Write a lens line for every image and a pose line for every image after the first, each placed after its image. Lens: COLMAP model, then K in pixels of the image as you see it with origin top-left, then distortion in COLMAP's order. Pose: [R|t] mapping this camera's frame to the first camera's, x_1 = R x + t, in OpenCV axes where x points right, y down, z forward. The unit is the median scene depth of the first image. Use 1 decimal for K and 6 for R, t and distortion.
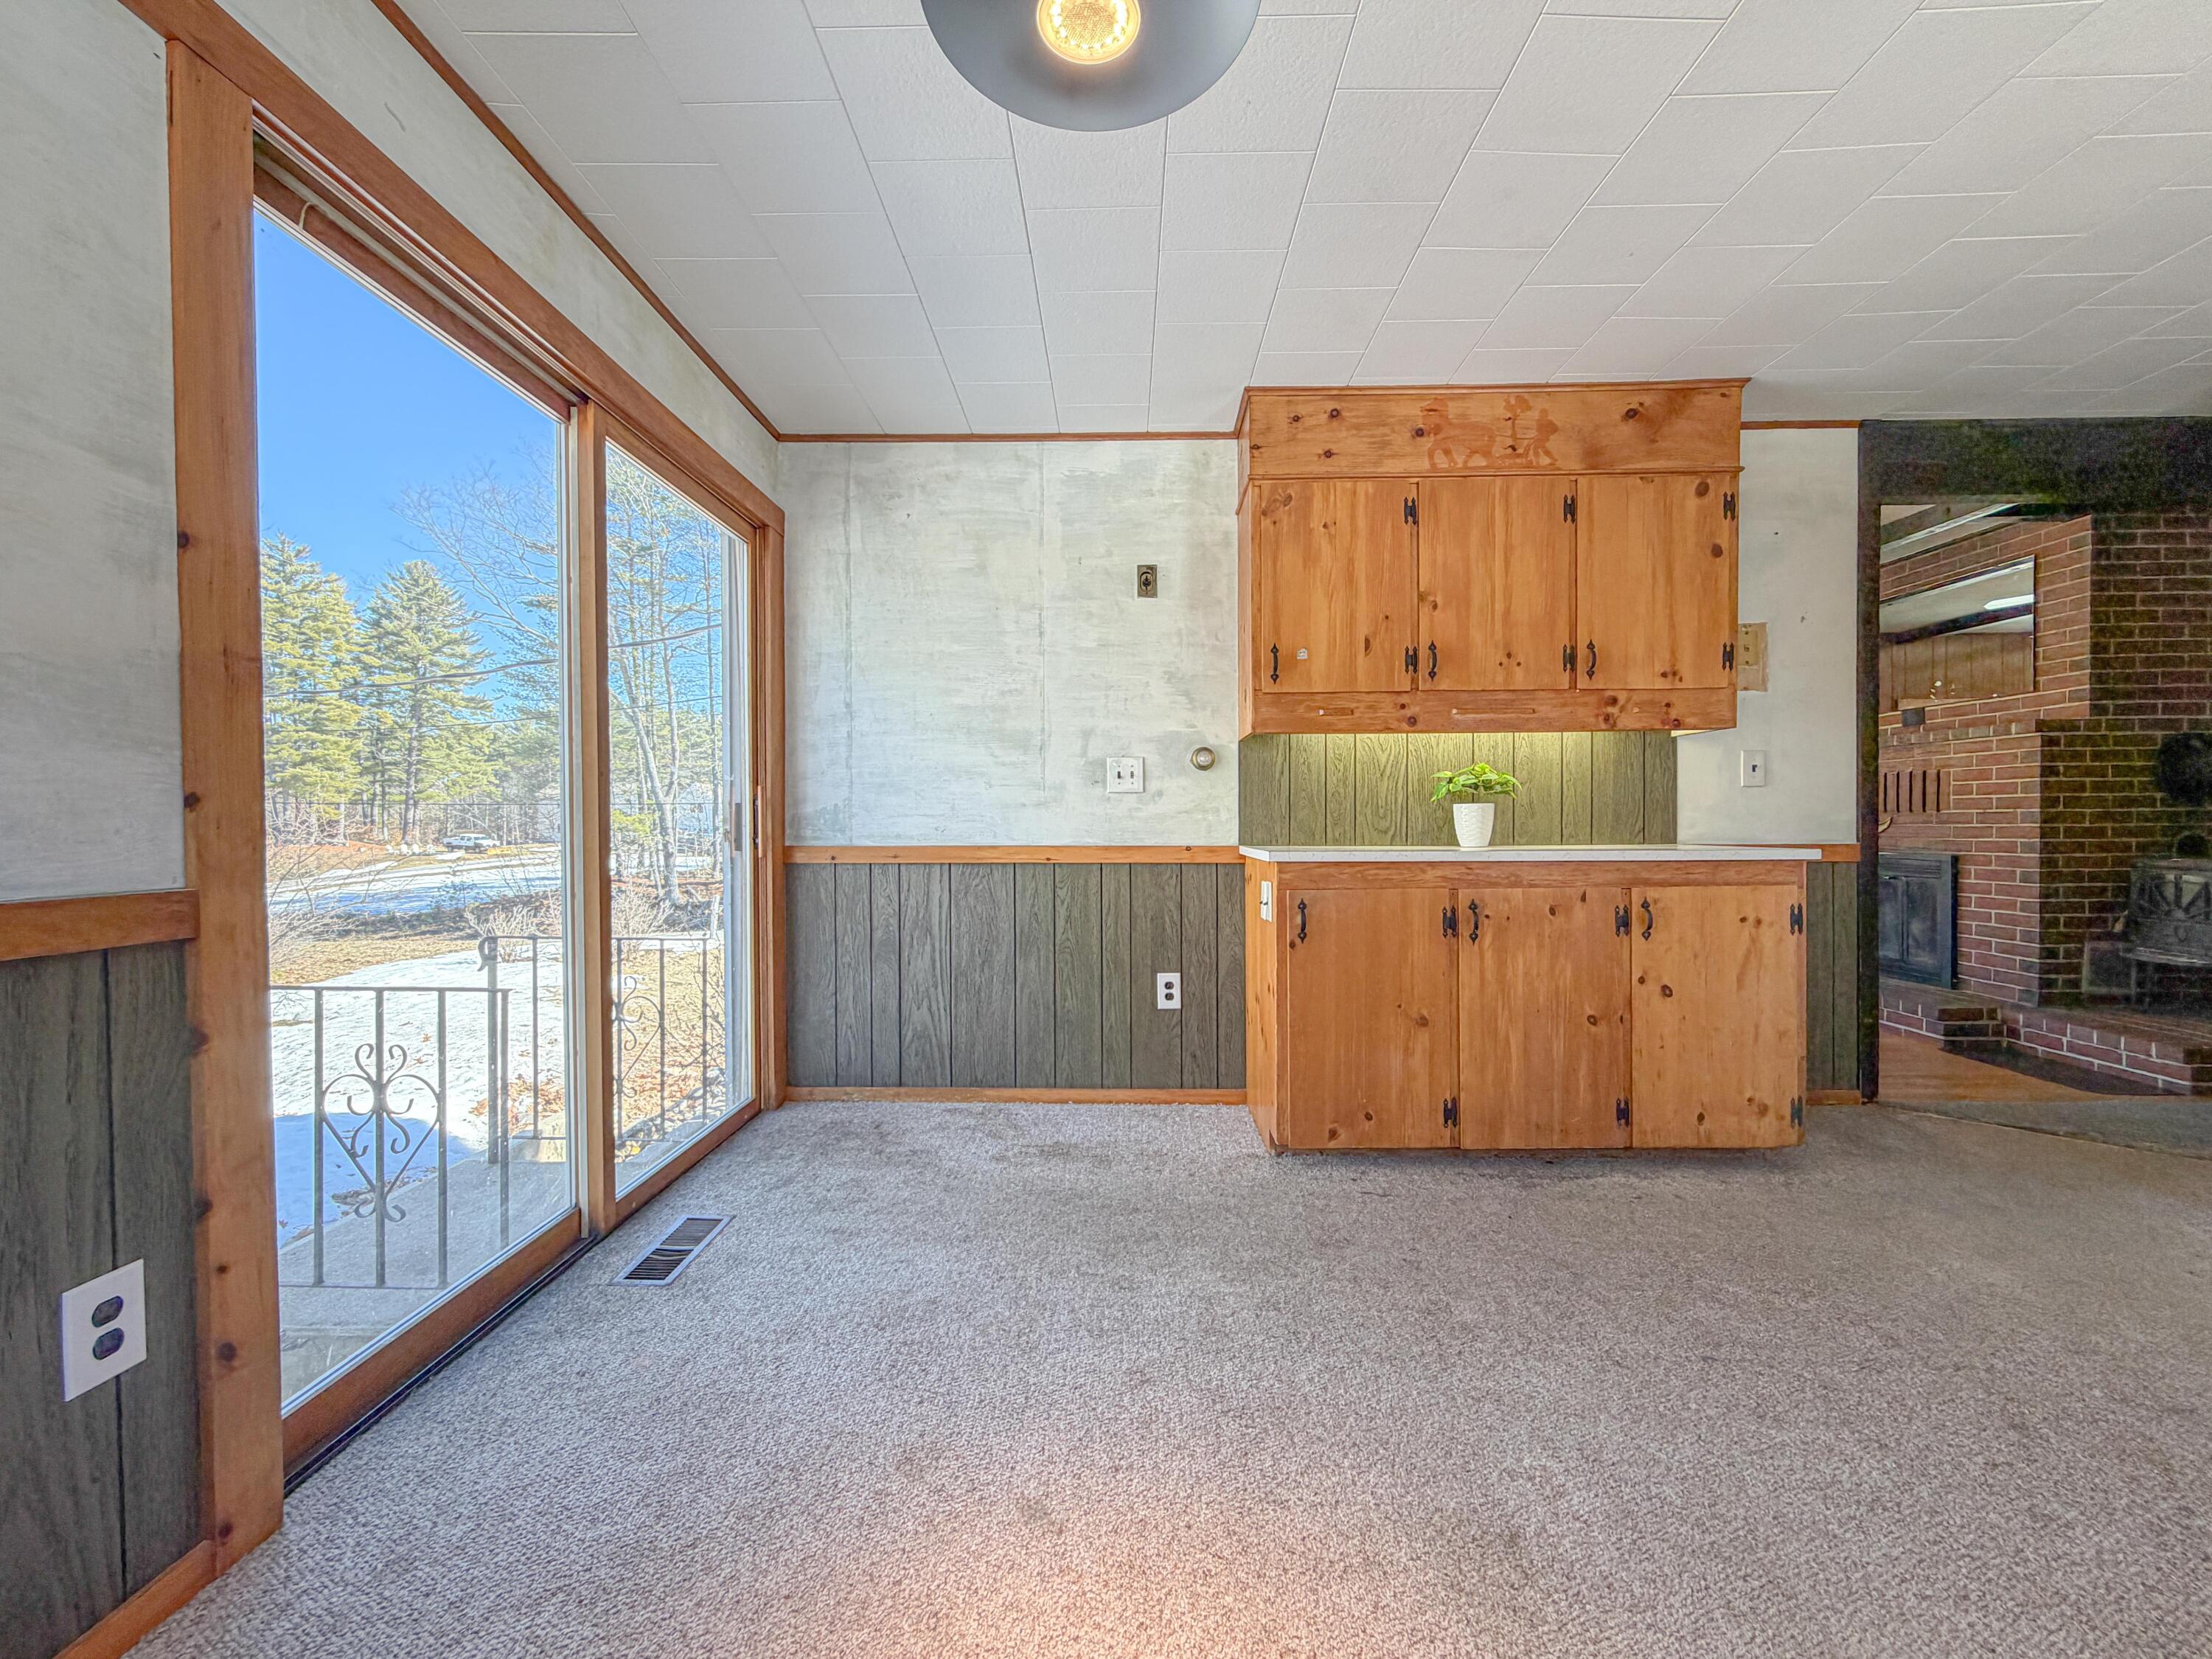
lens RADIAL K [[905.3, 0, 1112.8], [0, 905.3, 838.7], [0, 0, 1]] dist [-0.003308, -0.000257]
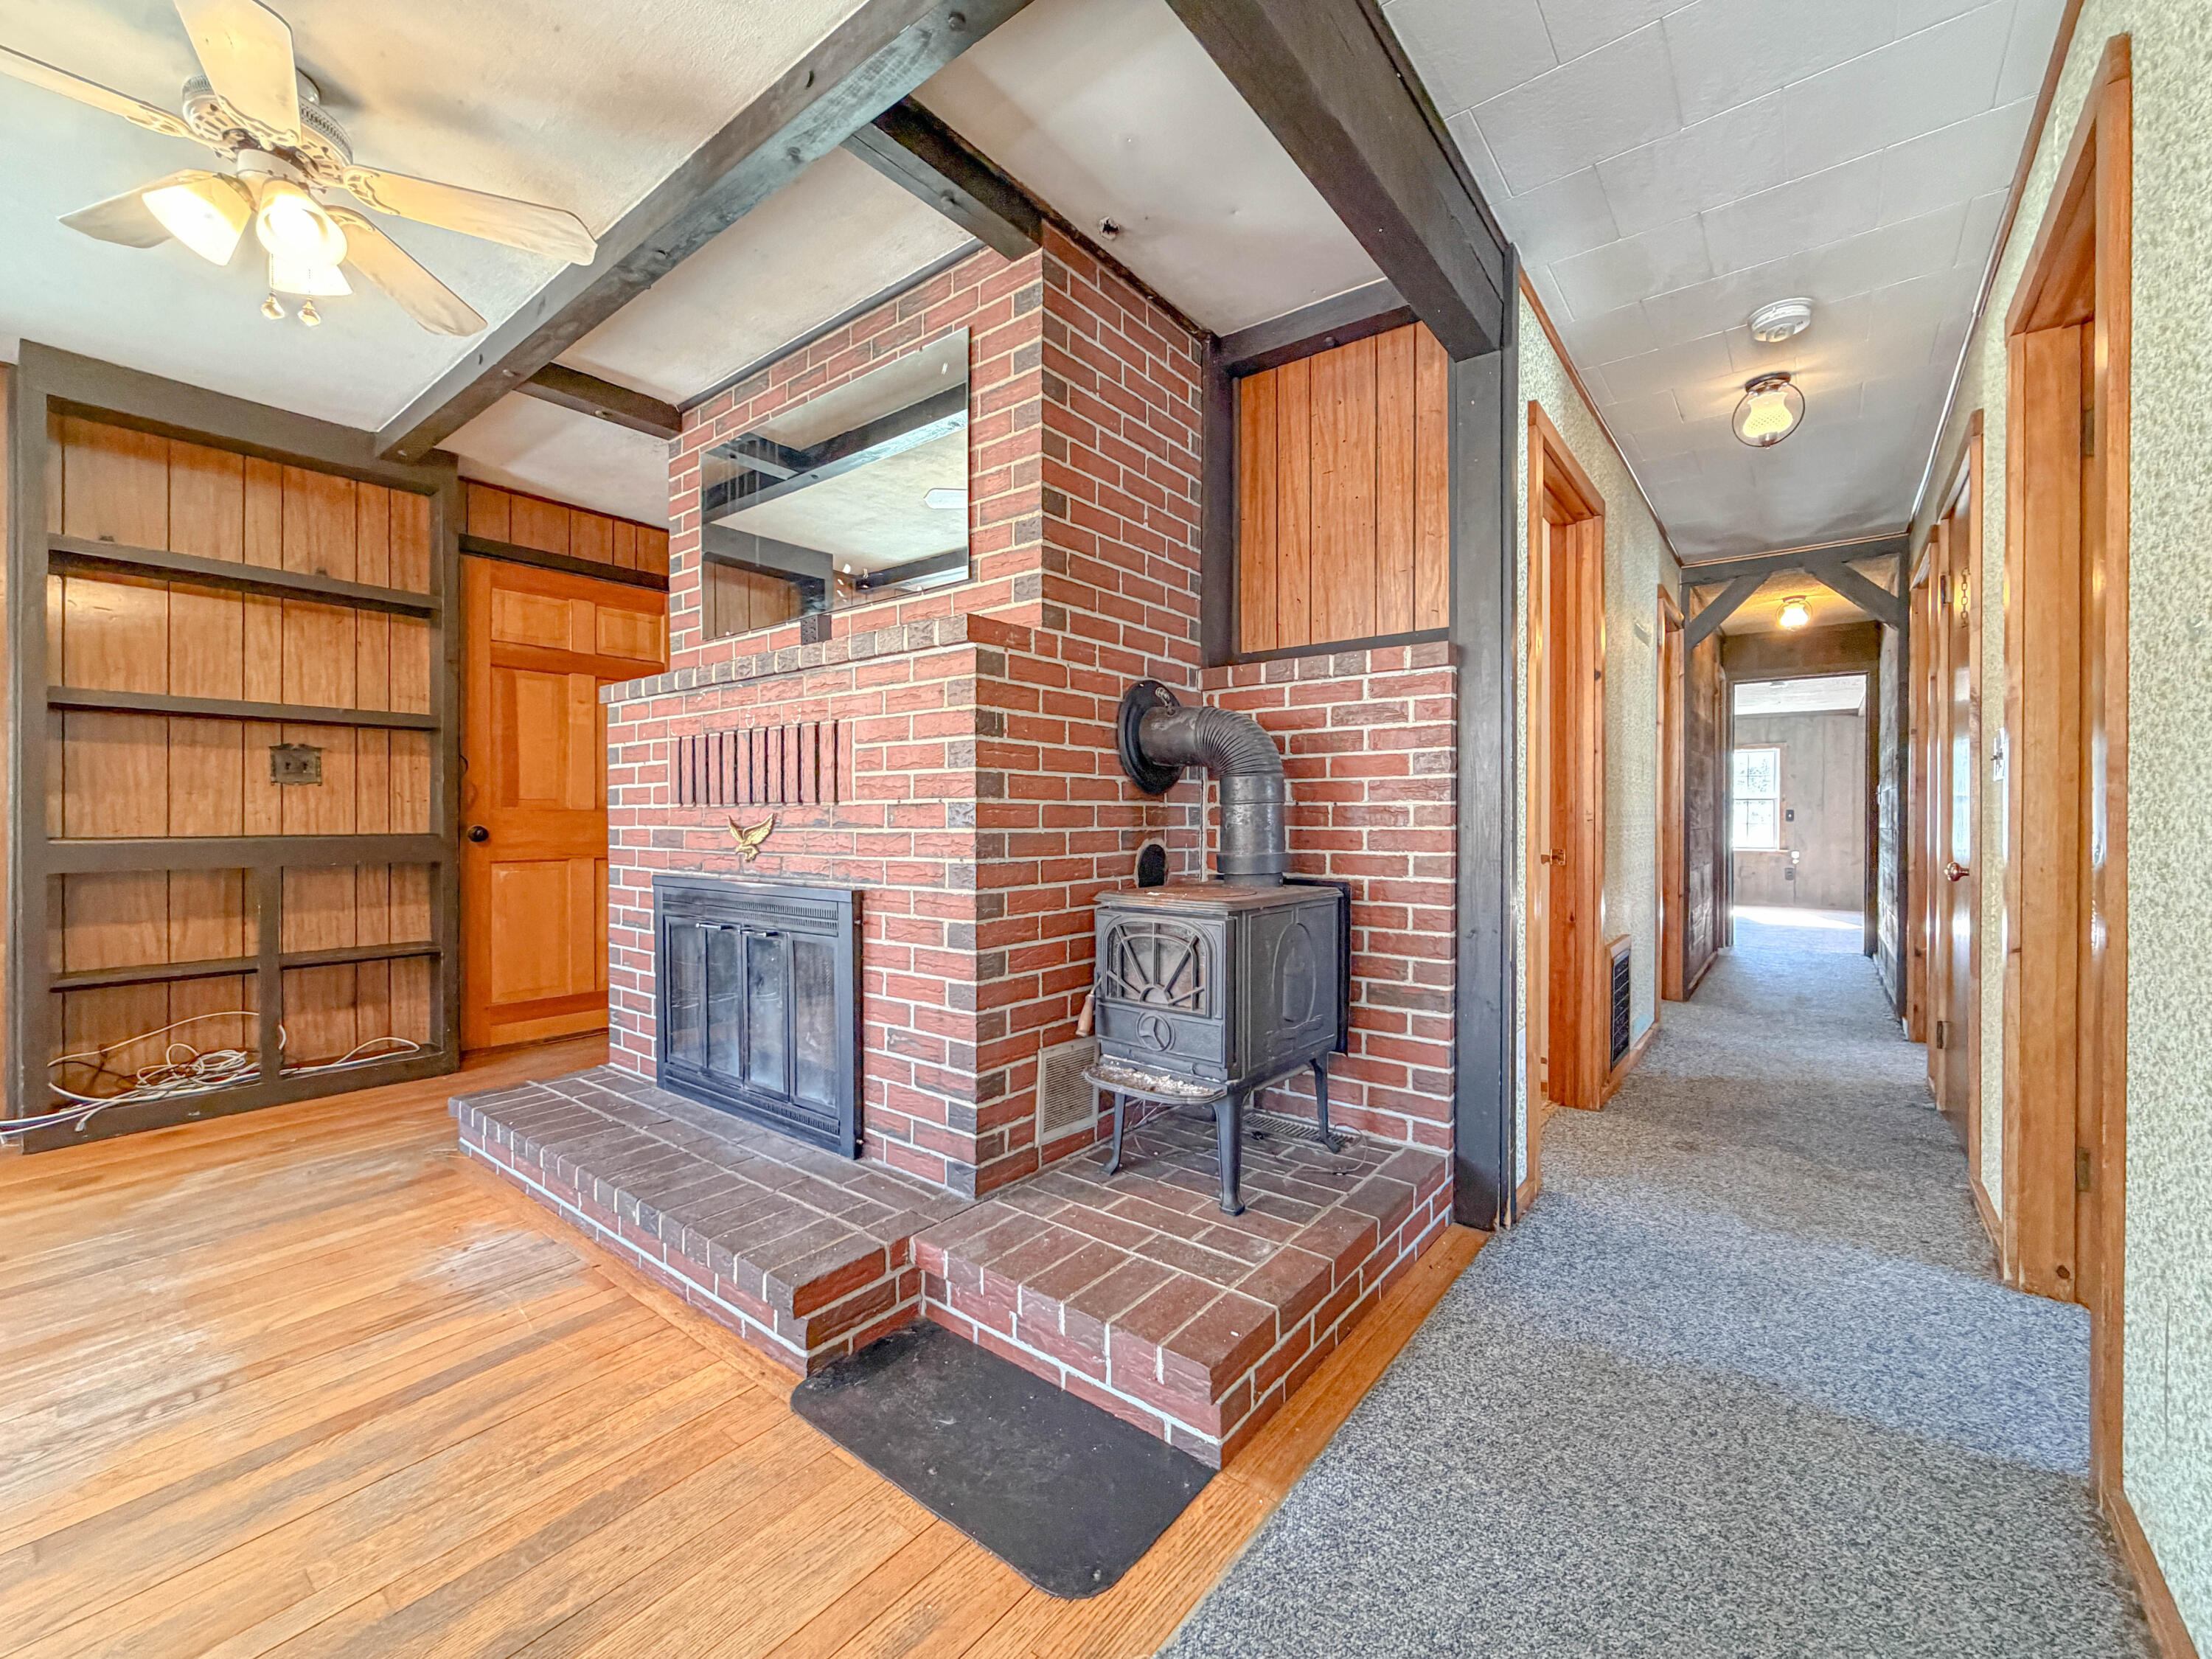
lens RADIAL K [[897.4, 0, 1106.0], [0, 897.4, 829.5], [0, 0, 1]] dist [-0.000537, 0.000013]
pose [[0.611491, -0.003433, 0.791244, 0.683027], [0.005952, 0.999982, -0.000262, -0.015505], [-0.791229, 0.004870, 0.611501, 0.642898]]
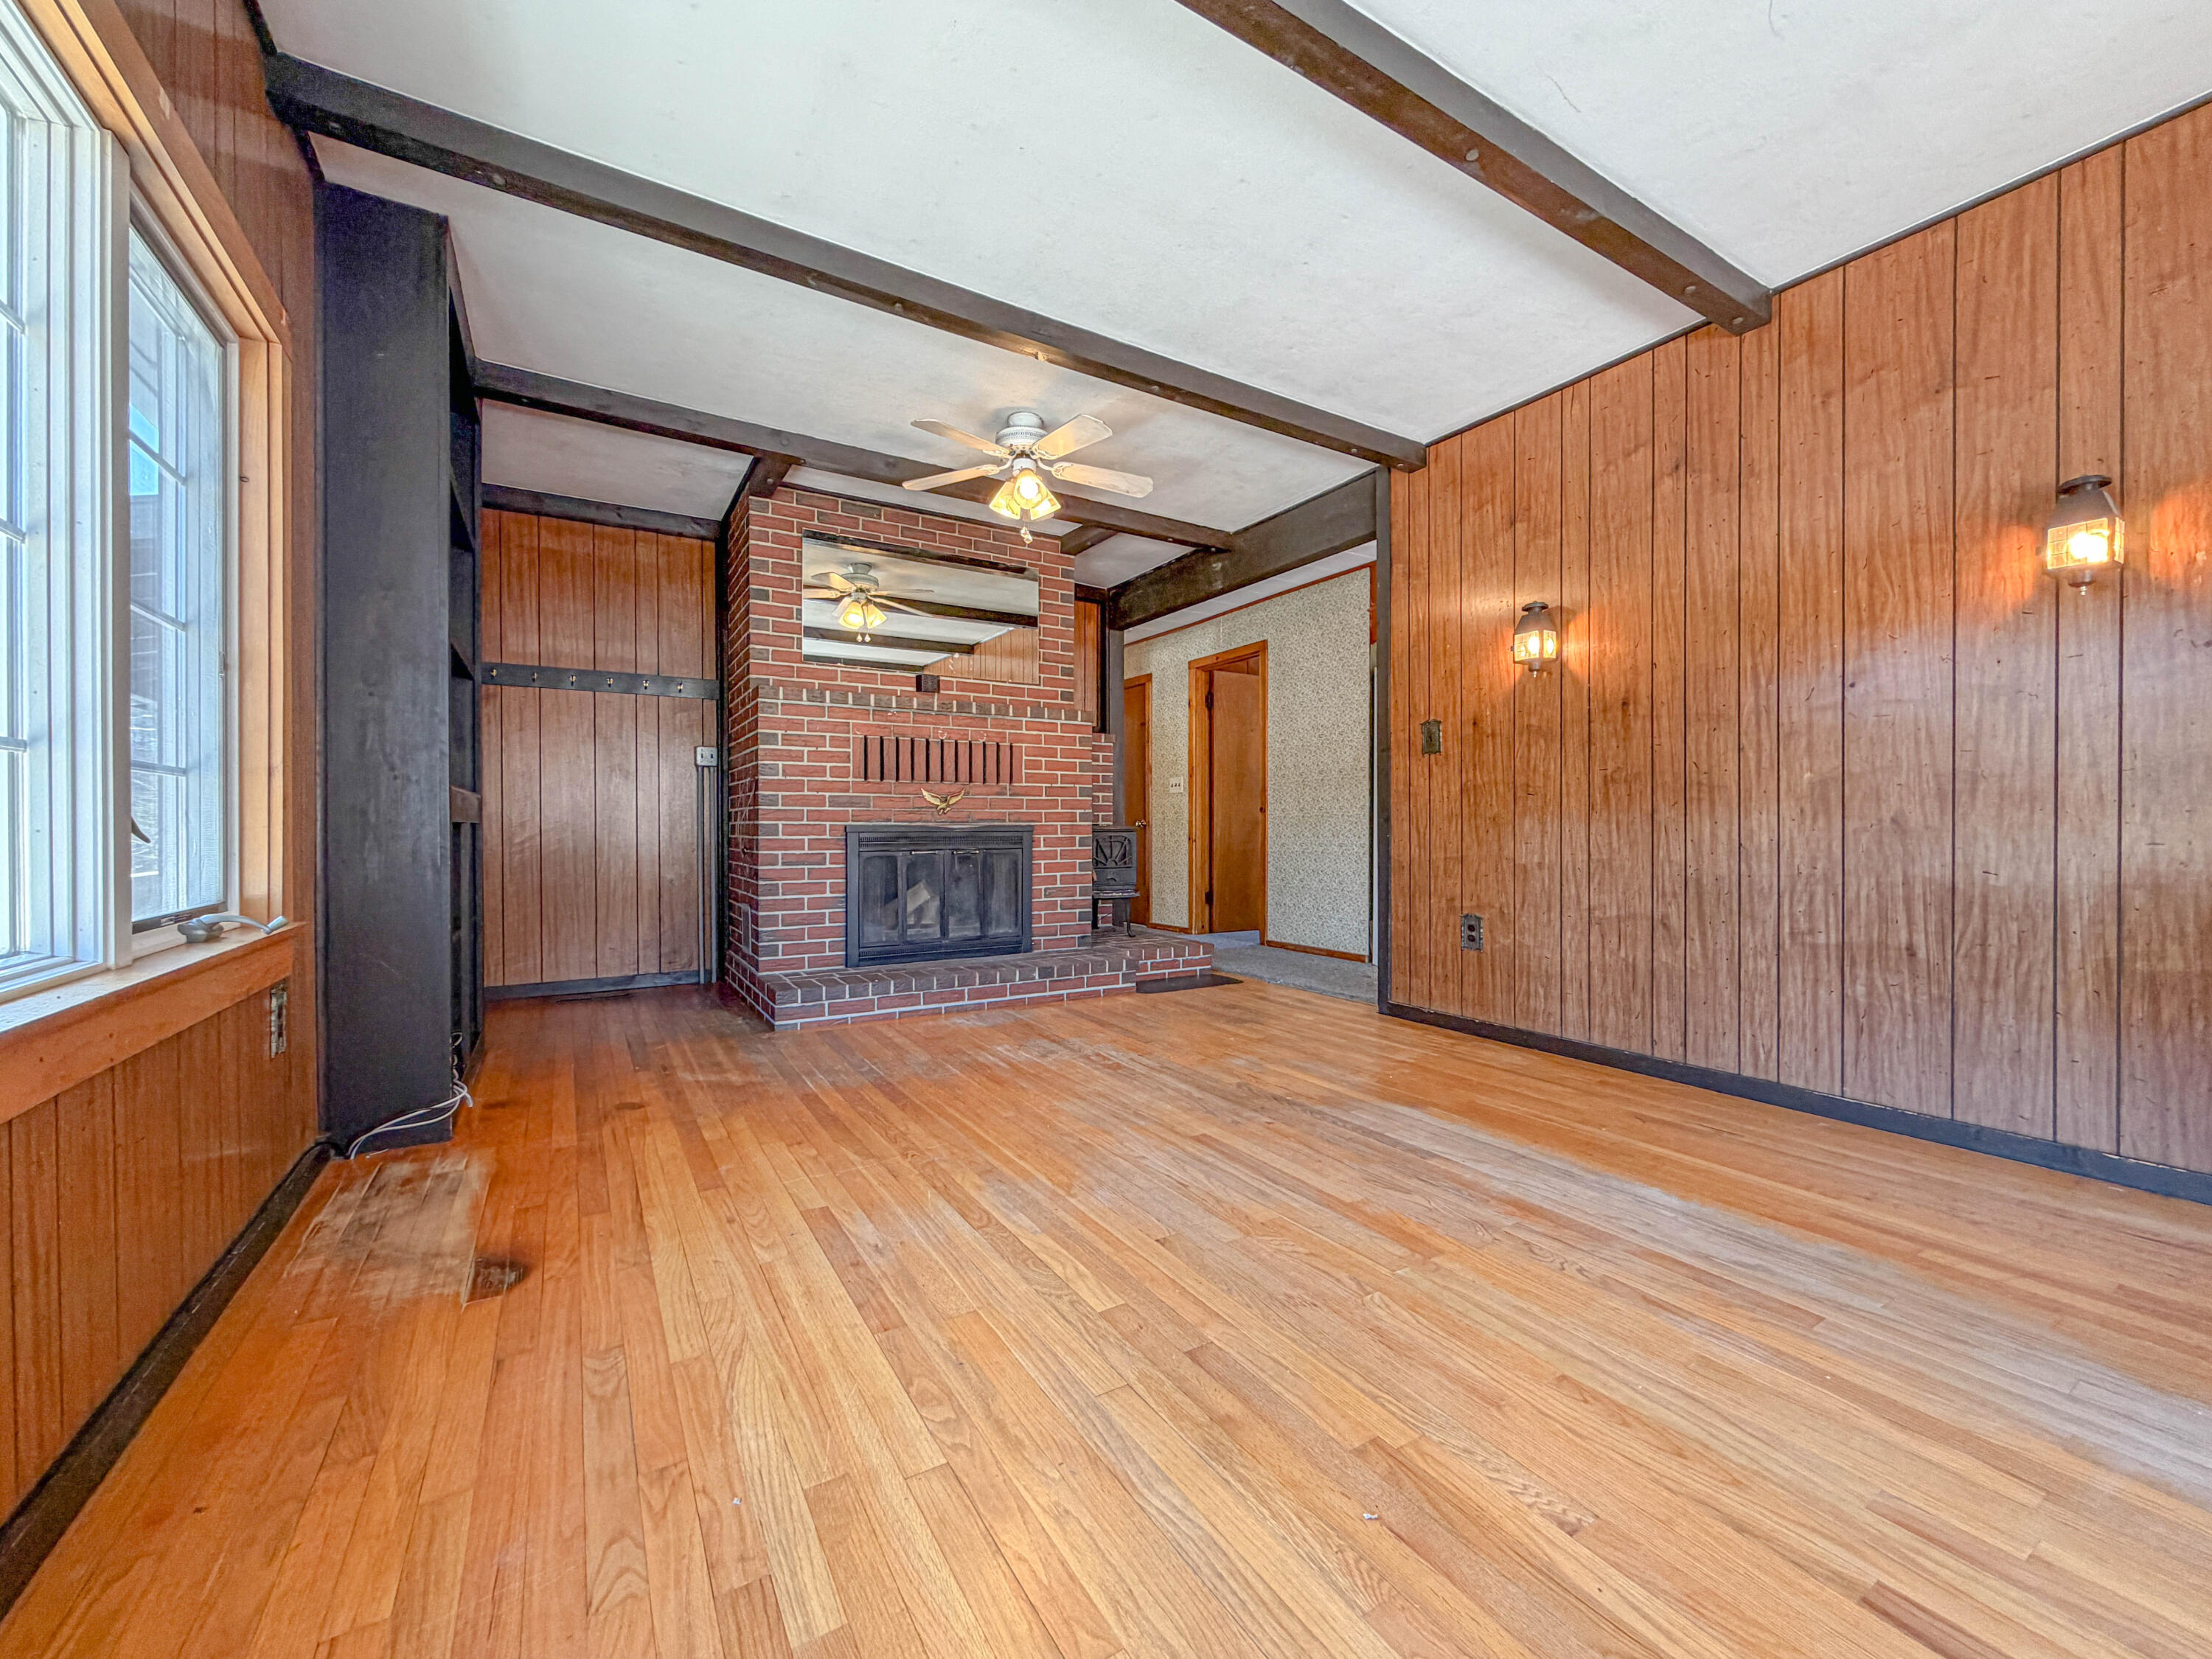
lens RADIAL K [[881.3, 0, 1106.0], [0, 881.3, 829.5], [0, 0, 1]] dist [-0.000529, 0.000127]
pose [[-0.525203, 0.004363, 0.850966, 0.000374], [0.015183, 0.999876, 0.004244, 0.021829], [-0.850841, 0.015149, -0.525204, 1.609011]]
